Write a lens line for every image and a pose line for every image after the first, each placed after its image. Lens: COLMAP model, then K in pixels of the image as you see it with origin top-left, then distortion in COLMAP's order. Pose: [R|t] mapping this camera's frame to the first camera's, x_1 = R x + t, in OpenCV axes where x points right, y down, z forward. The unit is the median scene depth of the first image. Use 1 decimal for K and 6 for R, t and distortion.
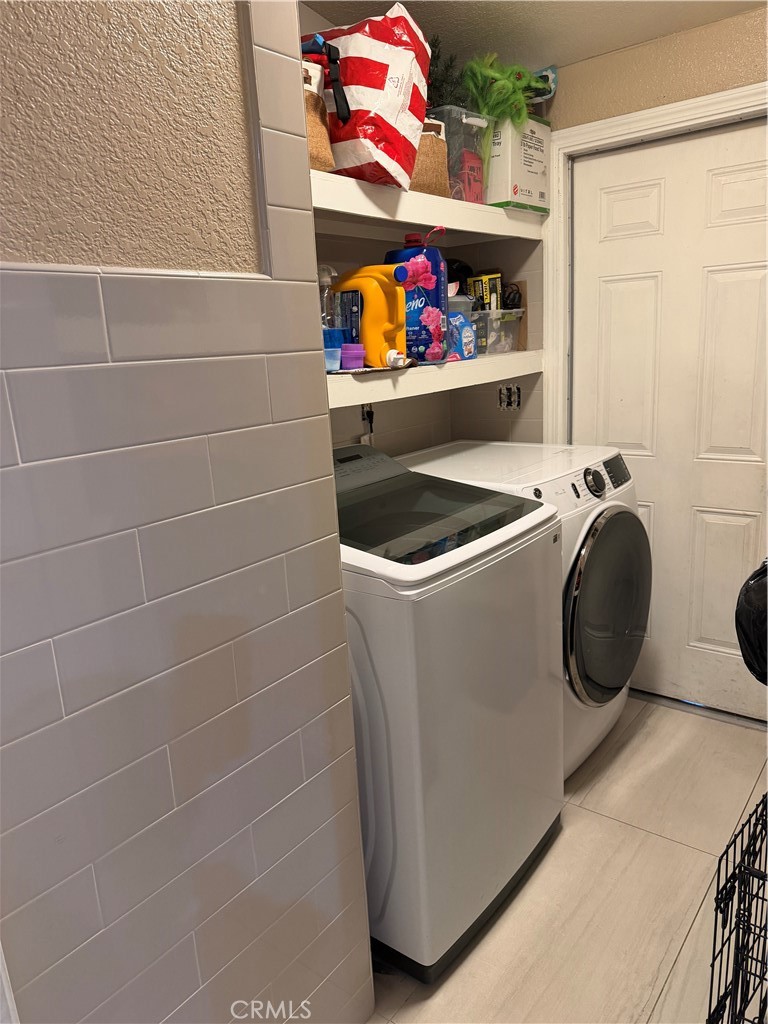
lens RADIAL K [[705.6, 0, 431.0], [0, 705.6, 520.6], [0, 0, 1]] dist [0.080280, -0.118548]
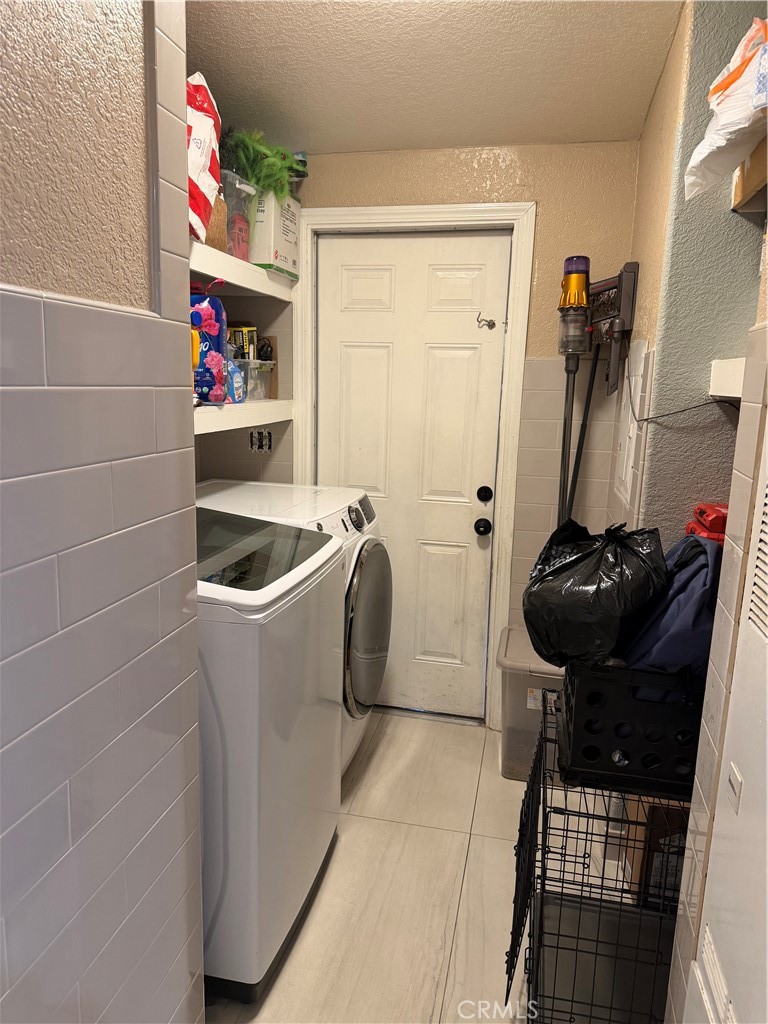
lens RADIAL K [[712.8, 0, 382.9], [0, 712.8, 523.6], [0, 0, 1]] dist [0.115105, -0.186476]
pose [[0.897667, -0.003482, 0.440660, -0.237849], [0.031719, 0.997886, -0.056730, 0.020816], [-0.439531, 0.064902, 0.895880, -0.047888]]
